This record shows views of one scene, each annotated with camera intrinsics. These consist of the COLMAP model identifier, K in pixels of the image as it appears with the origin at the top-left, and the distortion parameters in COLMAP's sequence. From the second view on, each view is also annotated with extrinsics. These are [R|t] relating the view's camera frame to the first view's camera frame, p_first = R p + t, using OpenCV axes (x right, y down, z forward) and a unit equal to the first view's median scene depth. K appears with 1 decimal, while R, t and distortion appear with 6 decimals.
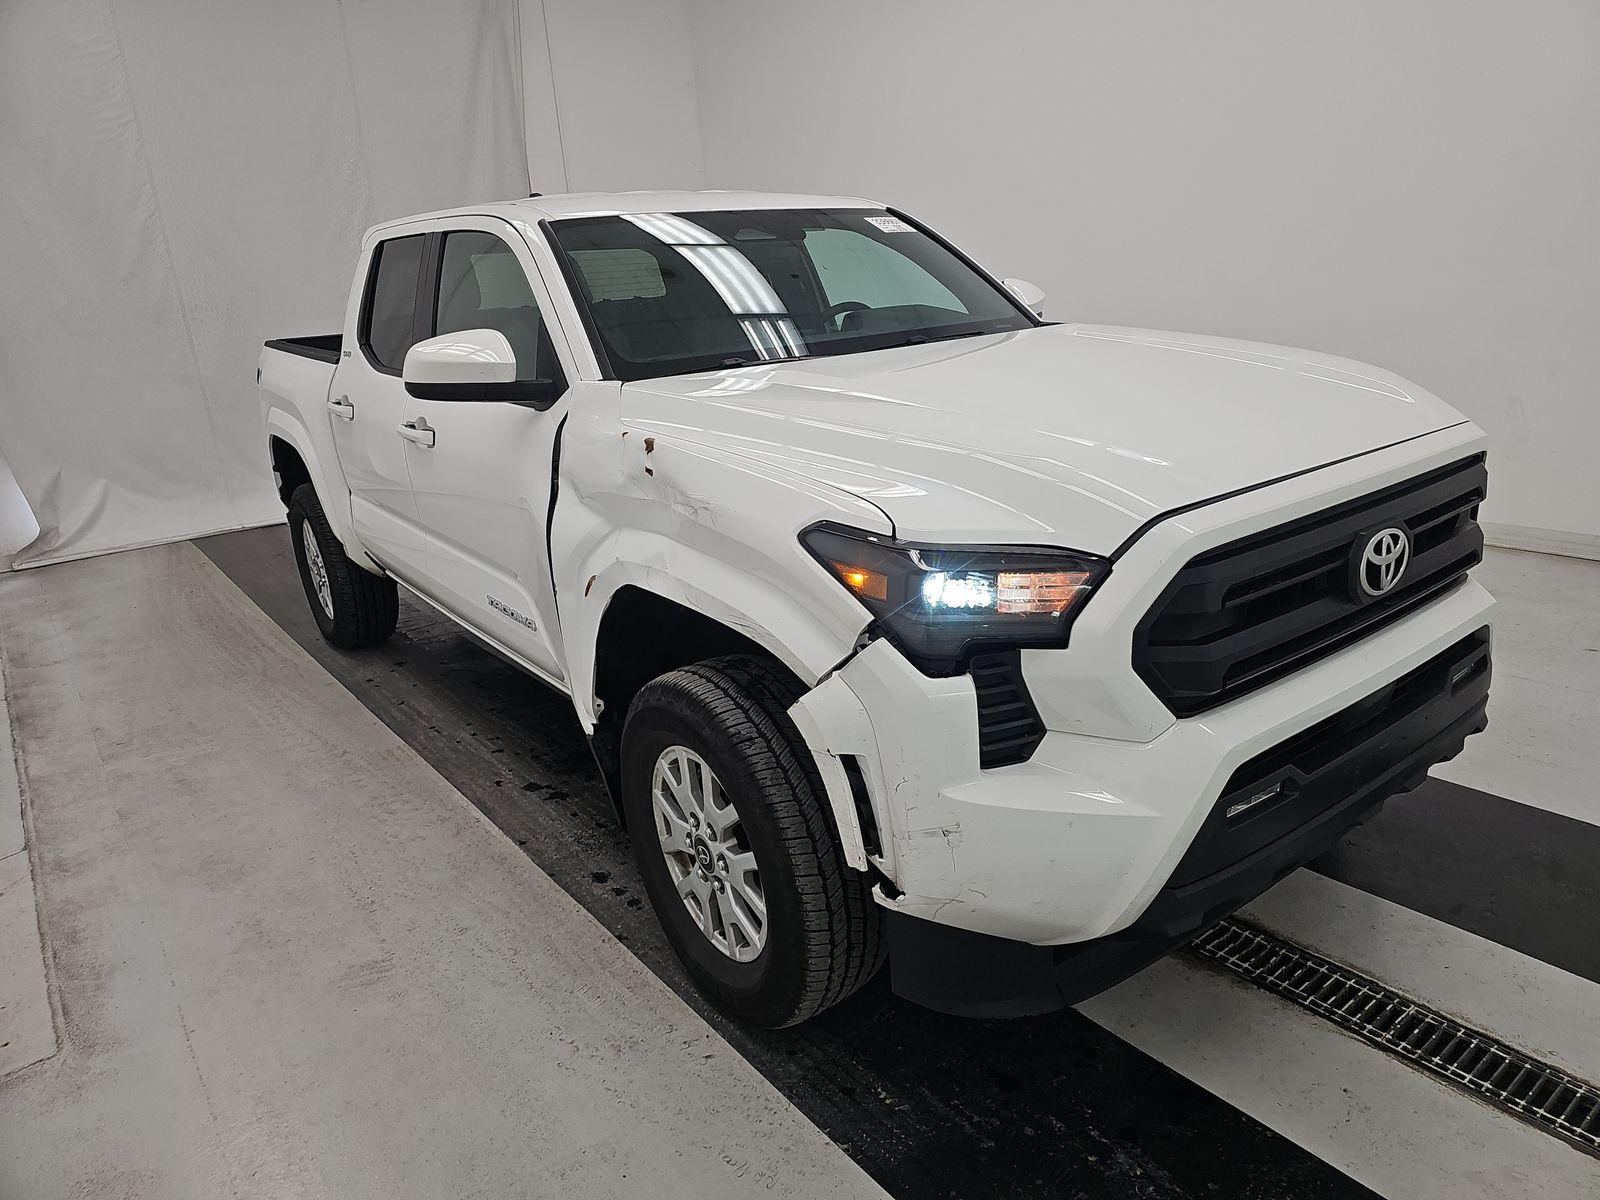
lens RADIAL K [[1072.6, 0, 794.7], [0, 1072.6, 599.9], [0, 0, 1]] dist [0.002769, 0.001269]
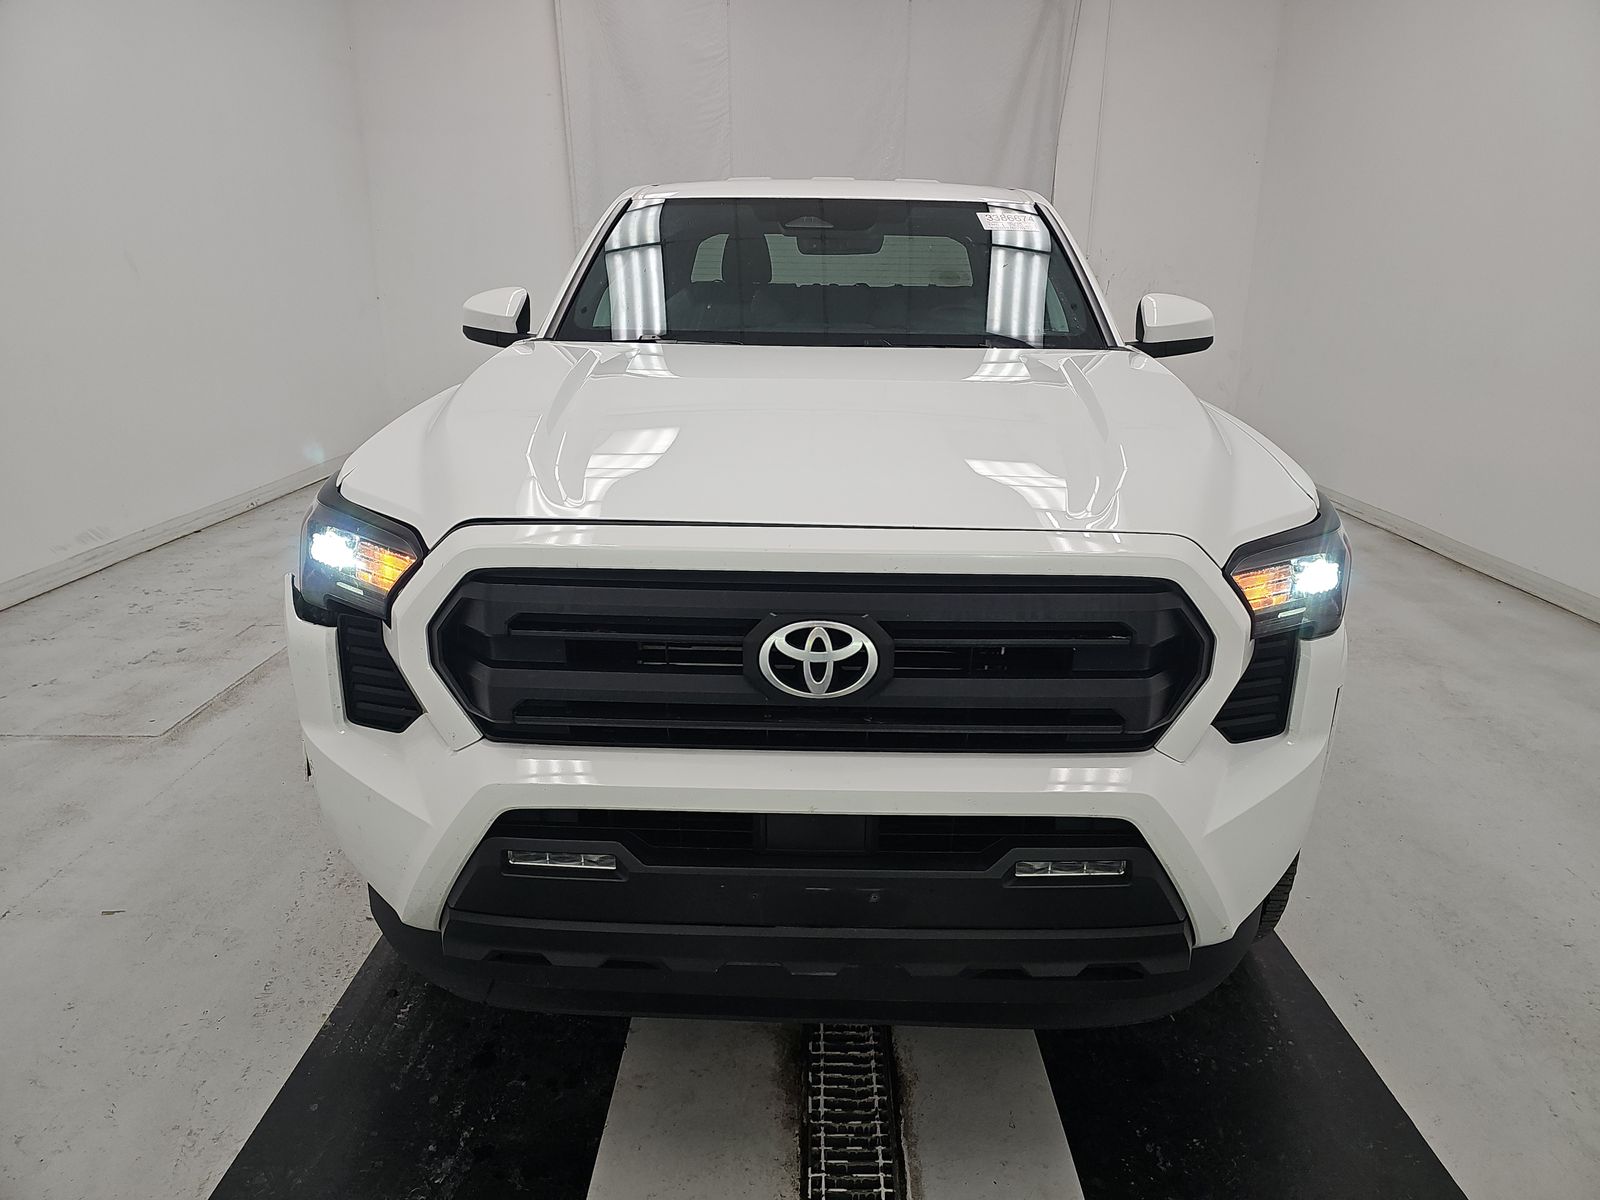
lens RADIAL K [[1056.6, 0, 795.1], [0, 1056.6, 593.4], [0, 0, 1]] dist [0.007431, -0.000717]
pose [[0.781117, 0.254886, -0.569991, 0.946822], [-0.250396, 0.964136, 0.087995, -0.144270], [0.571977, 0.073989, 0.816926, 0.342405]]
